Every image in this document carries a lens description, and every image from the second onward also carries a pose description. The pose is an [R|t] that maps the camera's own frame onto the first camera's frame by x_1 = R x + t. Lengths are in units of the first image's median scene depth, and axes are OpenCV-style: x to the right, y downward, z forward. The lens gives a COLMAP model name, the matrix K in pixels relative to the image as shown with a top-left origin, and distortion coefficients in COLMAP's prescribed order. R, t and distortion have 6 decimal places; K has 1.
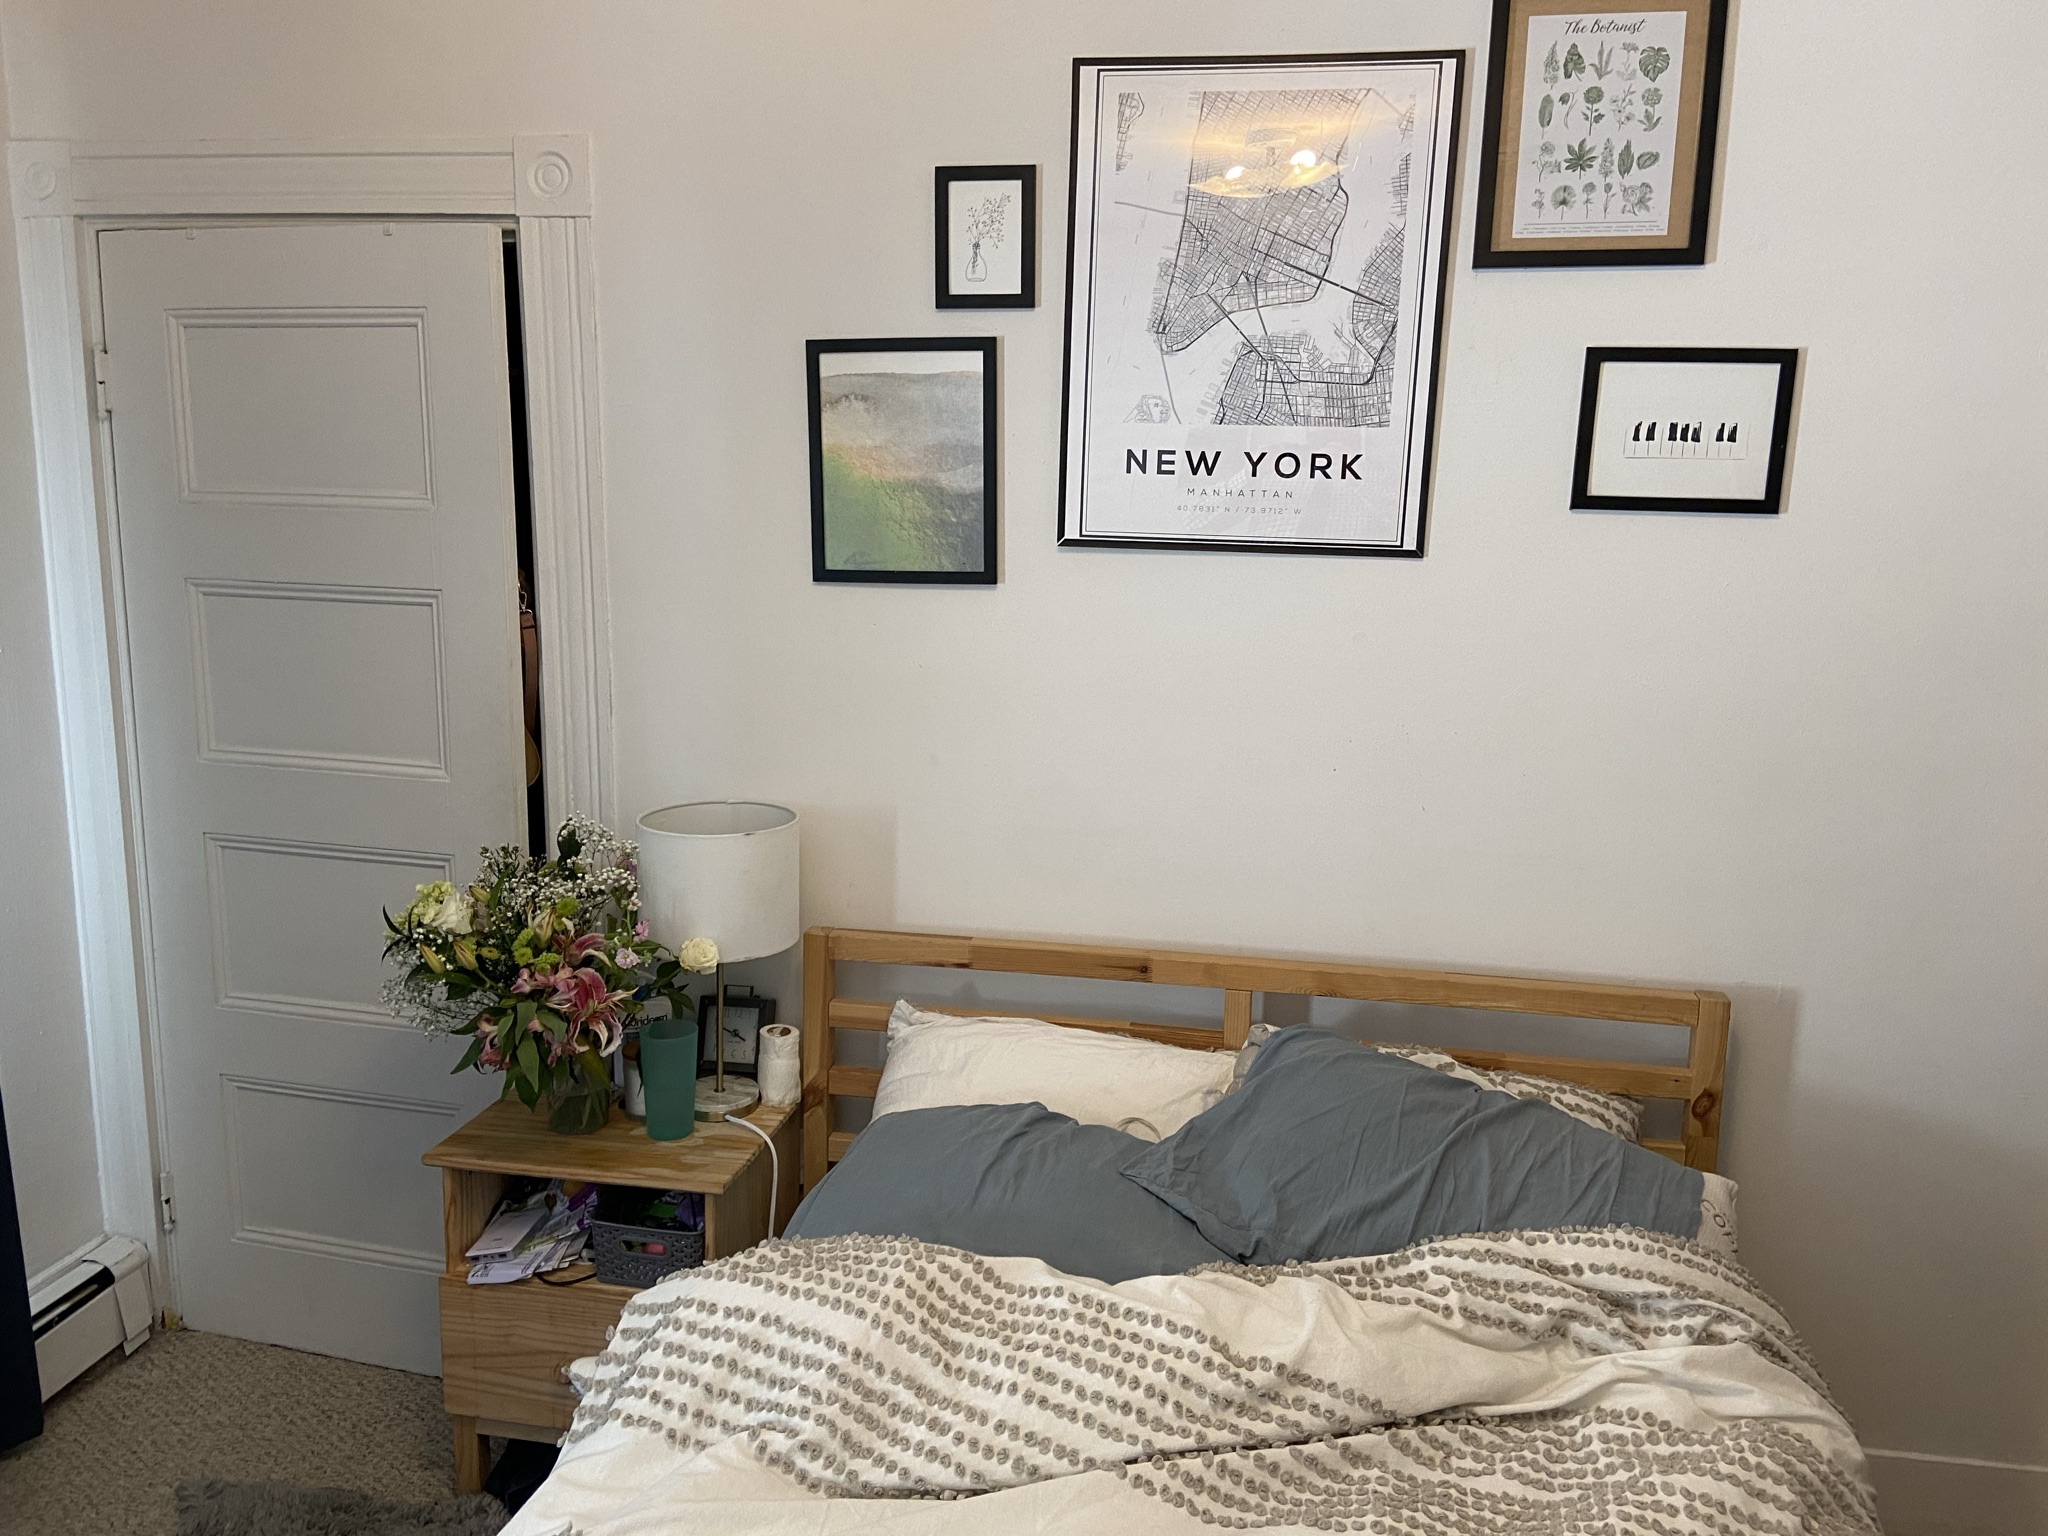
lens RADIAL K [[1530.5, 0, 1027.5], [0, 1530.5, 734.0], [0, 0, 1]] dist [0.131190, -0.172819]
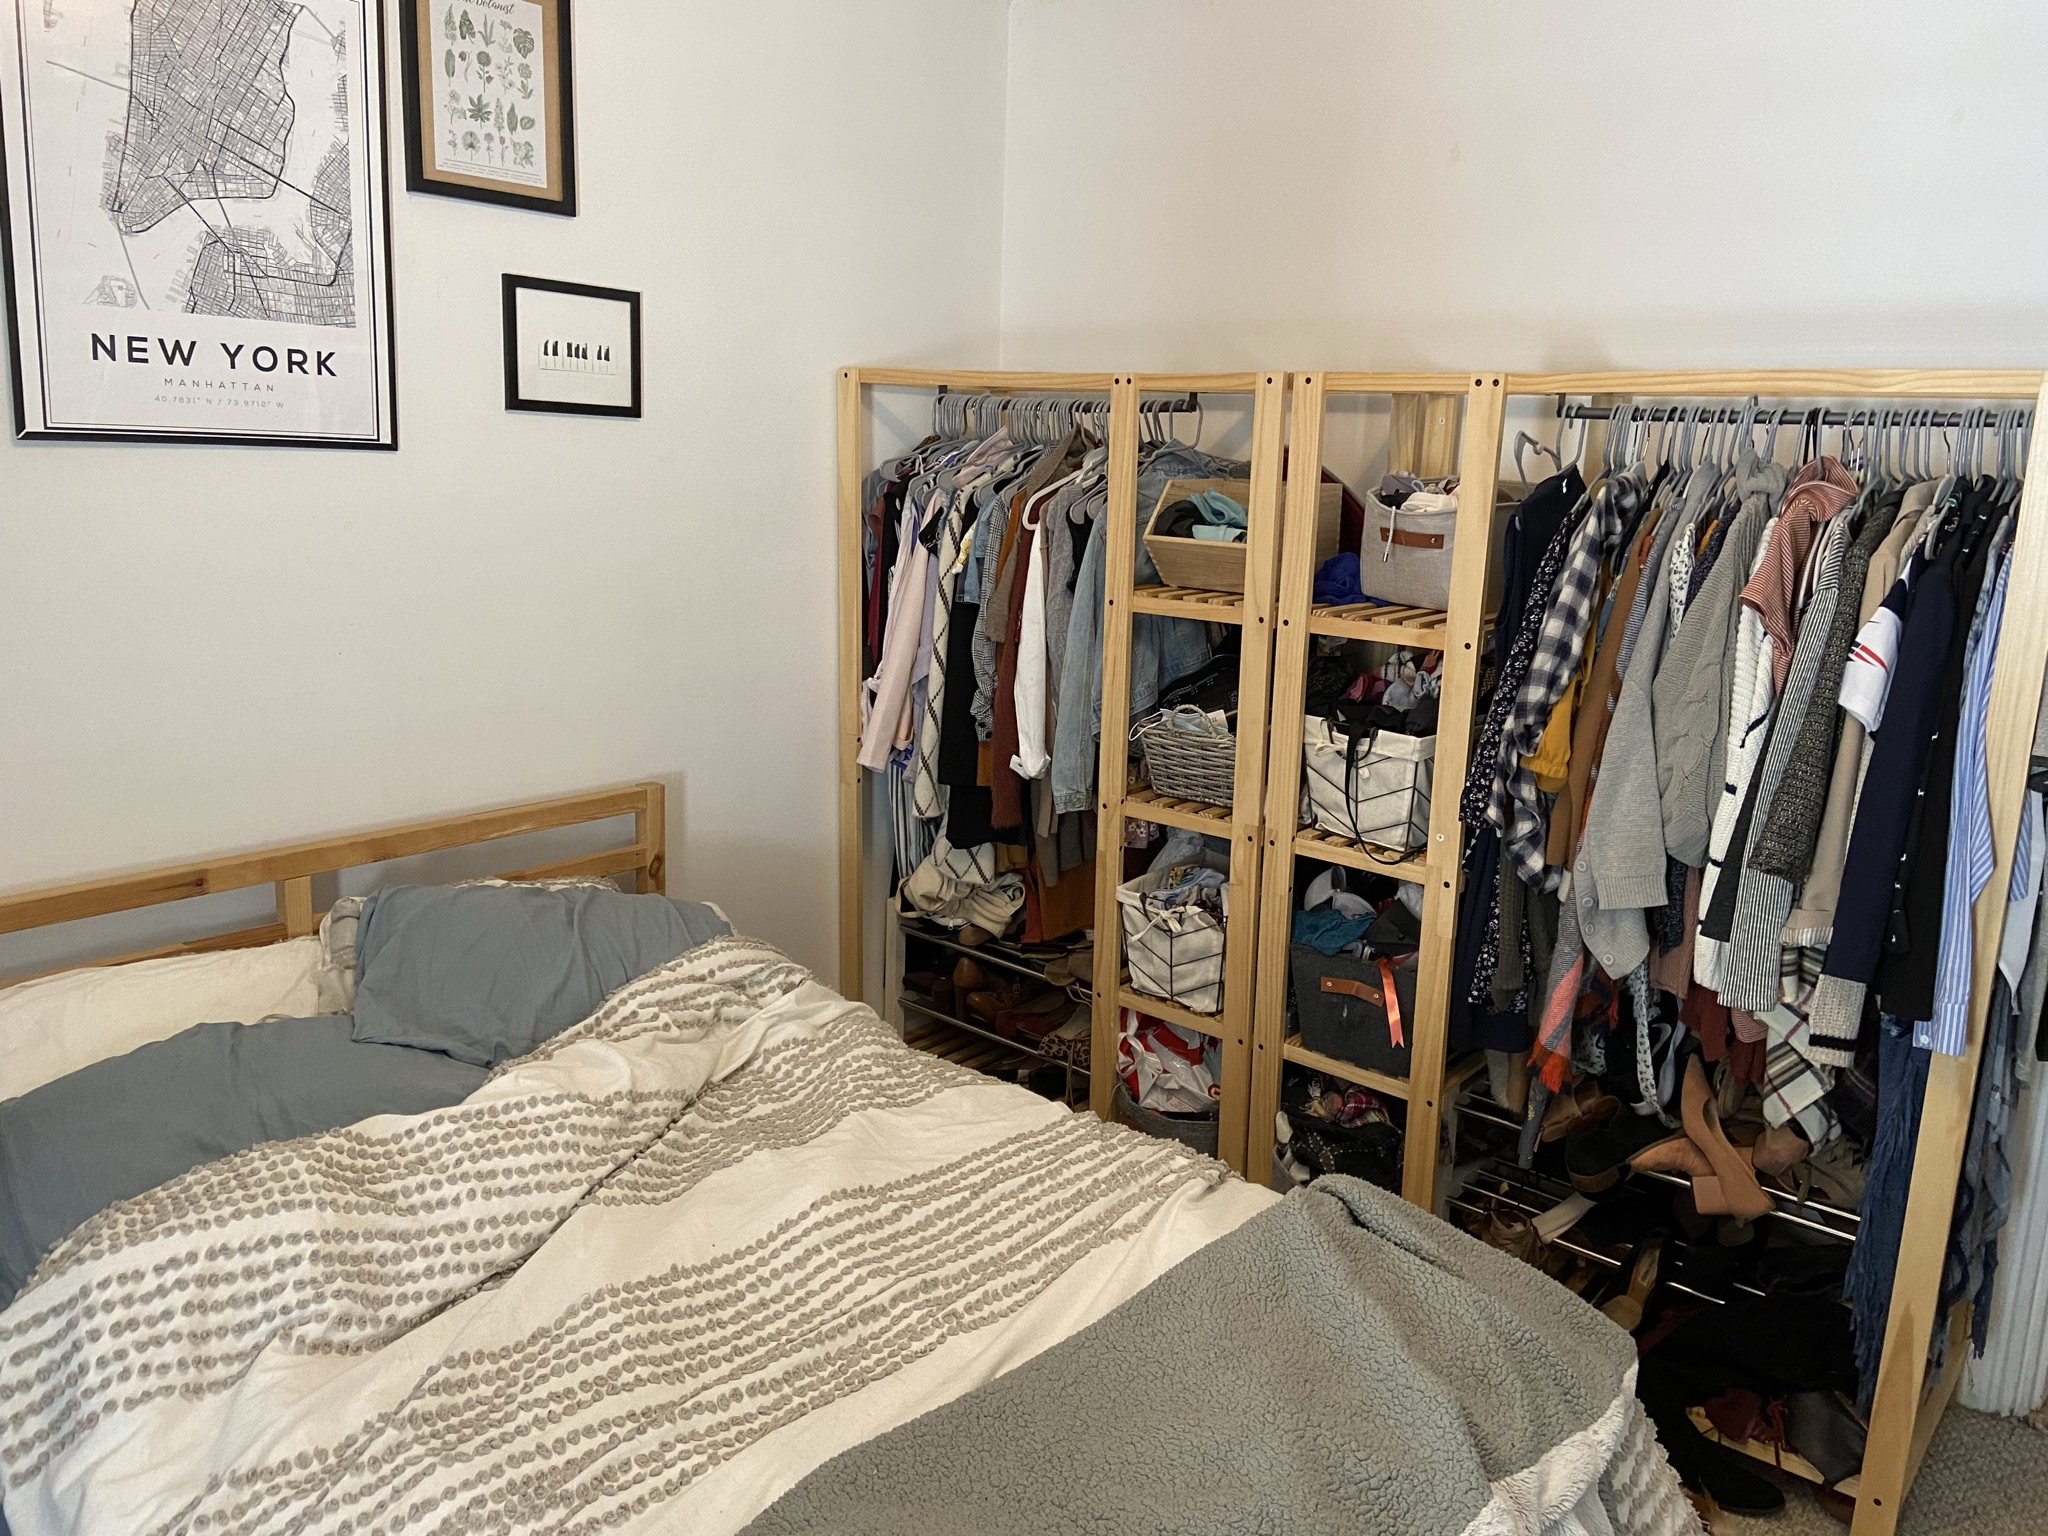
lens RADIAL K [[1530.5, 0, 1027.5], [0, 1530.5, 734.0], [0, 0, 1]] dist [0.131190, -0.172819]
pose [[0.502717, -0.165043, 0.848549, -0.529155], [0.116346, 0.985592, 0.122769, 0.001298], [-0.856586, 0.037007, 0.514676, 0.049036]]
